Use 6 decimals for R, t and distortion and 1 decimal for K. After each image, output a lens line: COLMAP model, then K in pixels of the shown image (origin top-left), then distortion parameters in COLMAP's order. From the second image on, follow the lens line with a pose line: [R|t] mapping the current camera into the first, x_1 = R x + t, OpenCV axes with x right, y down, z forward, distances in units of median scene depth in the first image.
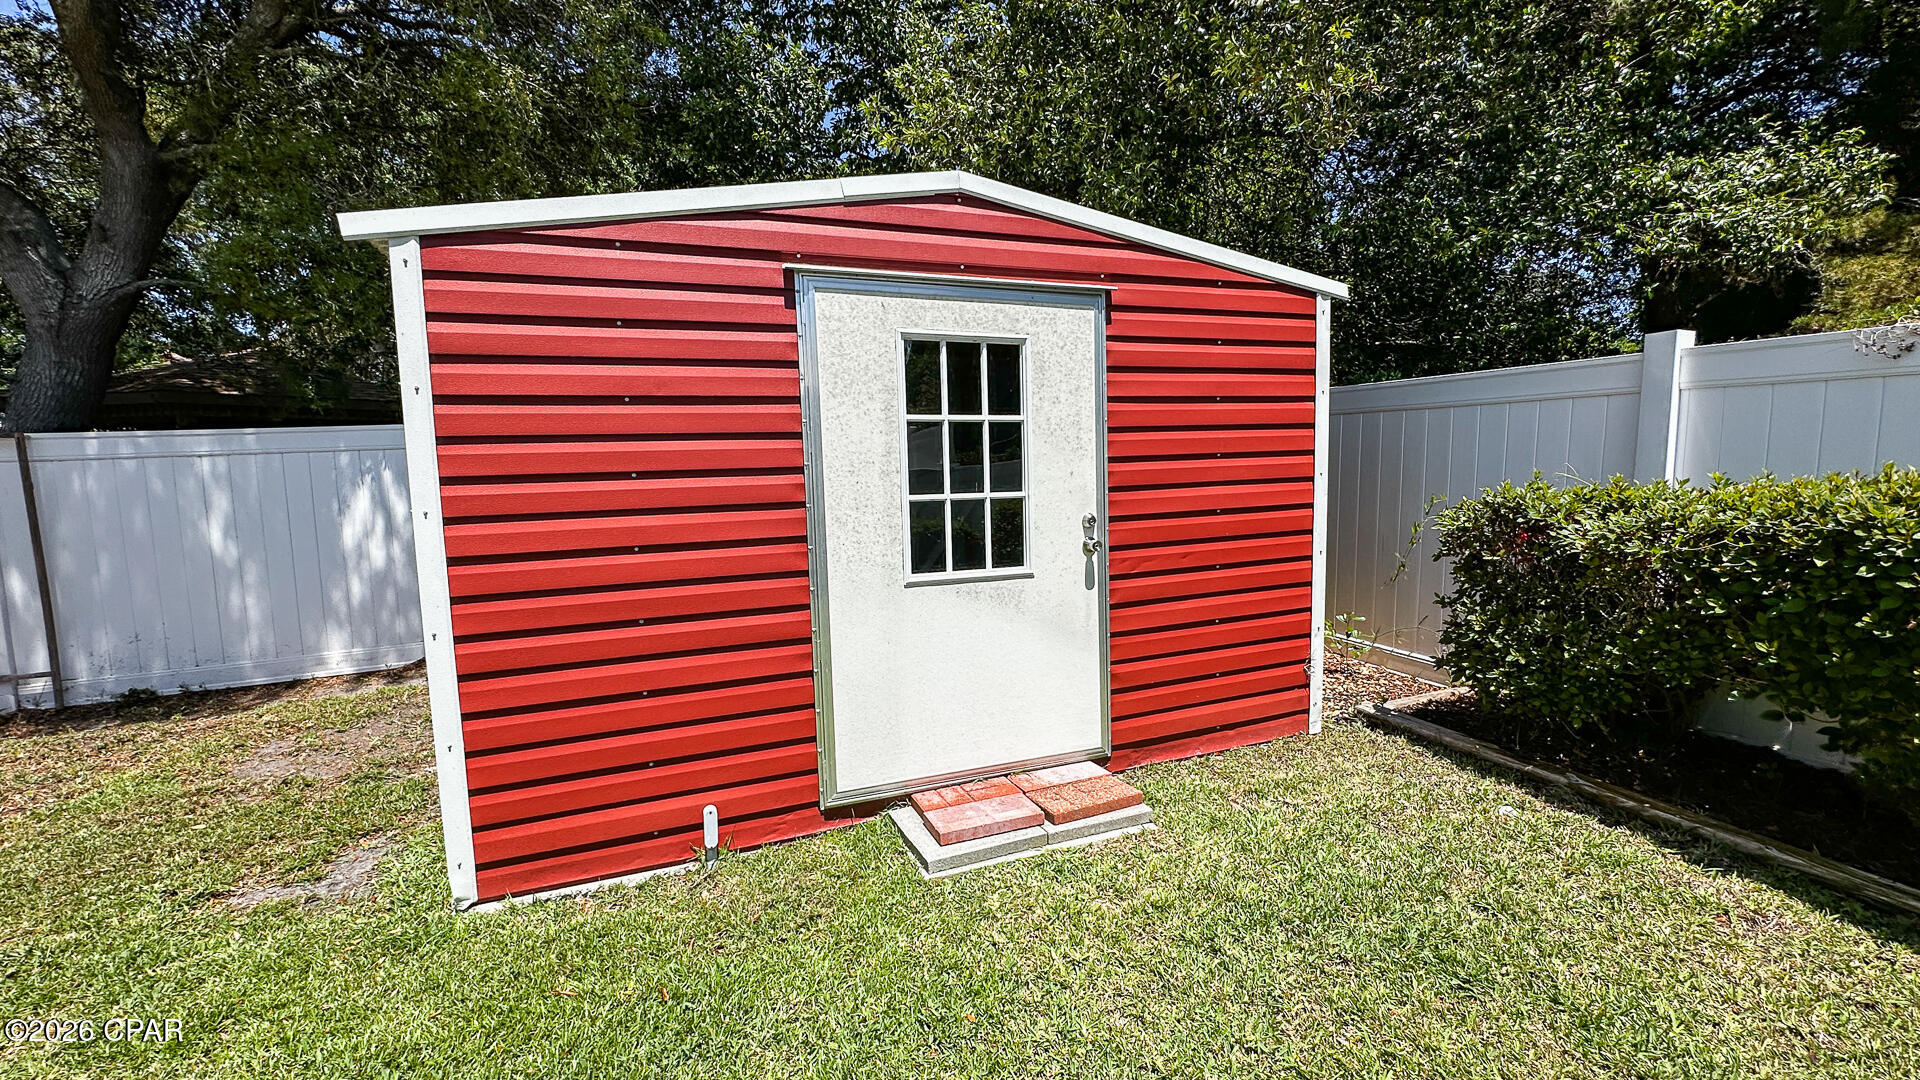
lens RADIAL K [[761.4, 0, 957.3], [0, 761.4, 551.9], [0, 0, 1]] dist [0.000546, -0.000045]
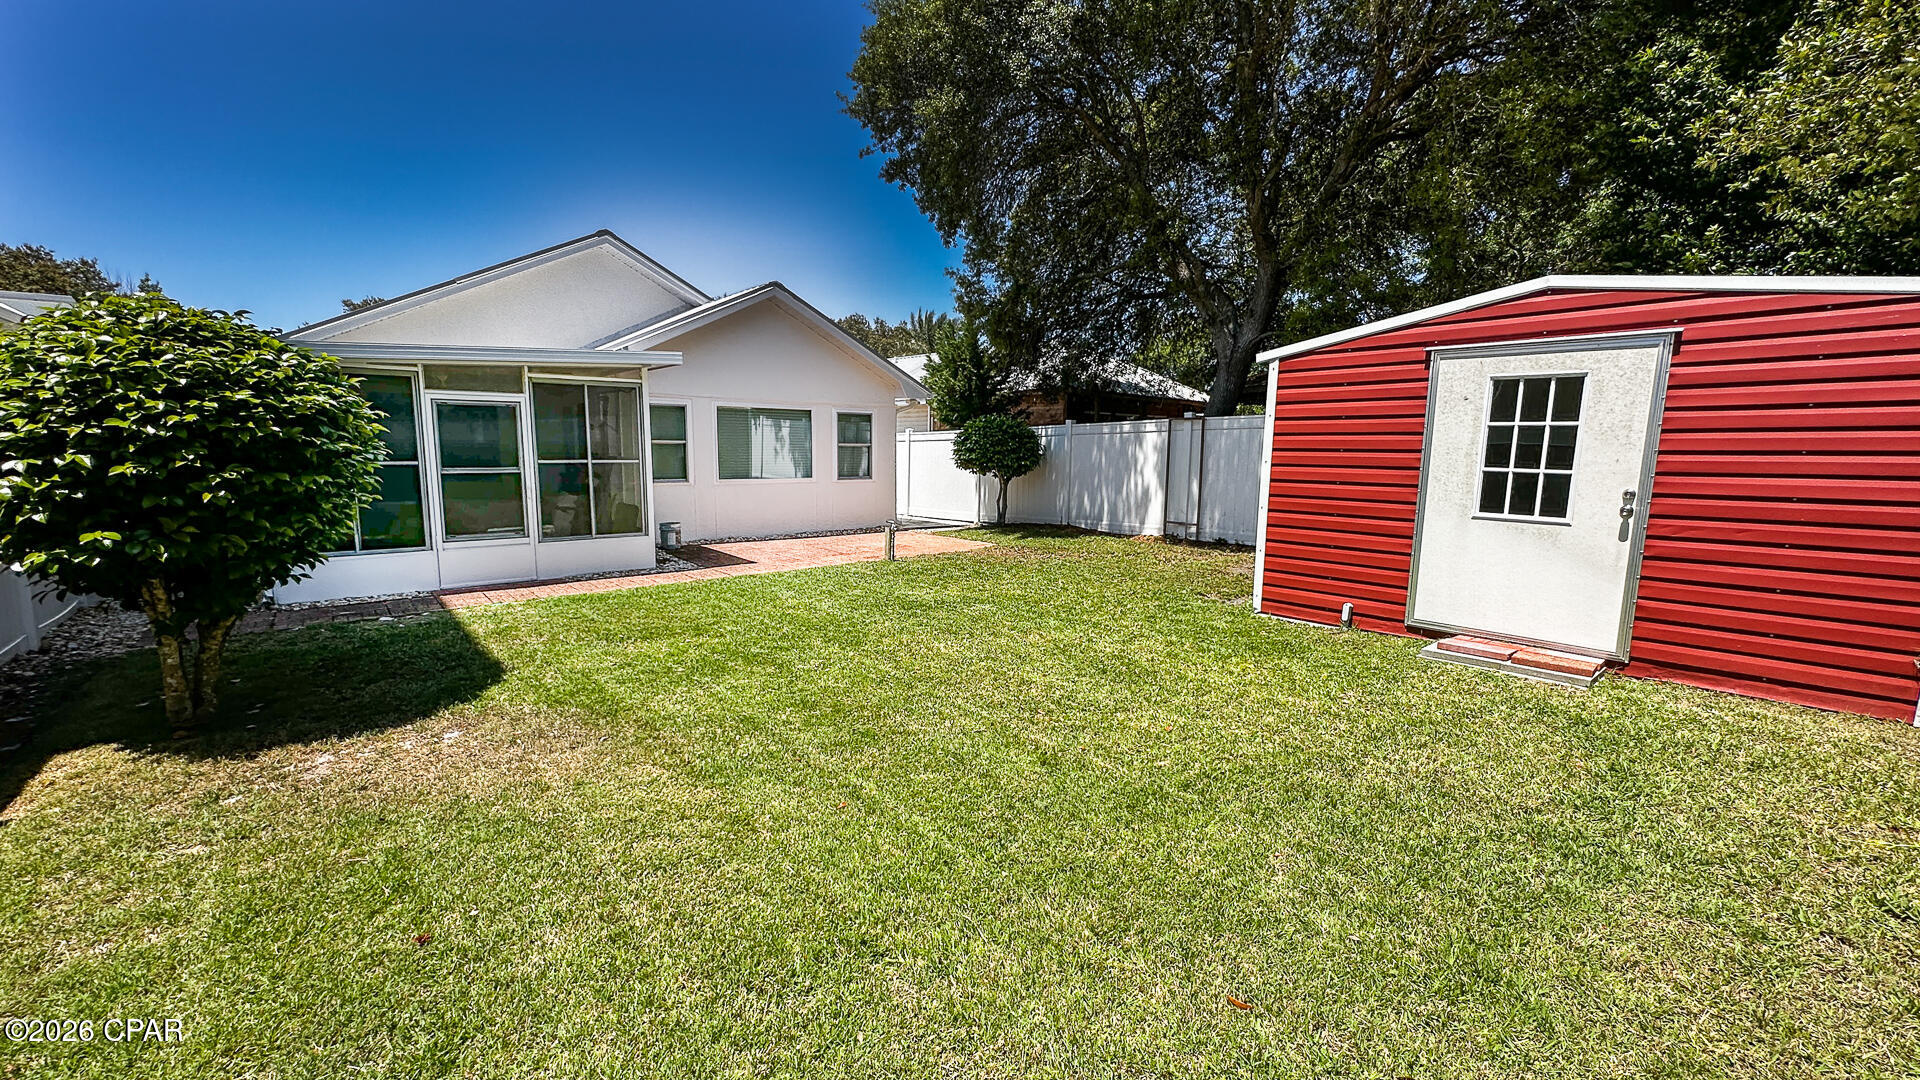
lens RADIAL K [[761.4, 0, 957.3], [0, 761.4, 551.9], [0, 0, 1]] dist [0.000546, -0.000045]
pose [[0.323227, 0.168339, -0.931228, 1.183491], [-0.111528, 0.983969, 0.139162, 0.008806], [0.939726, 0.058877, 0.336820, -0.716905]]
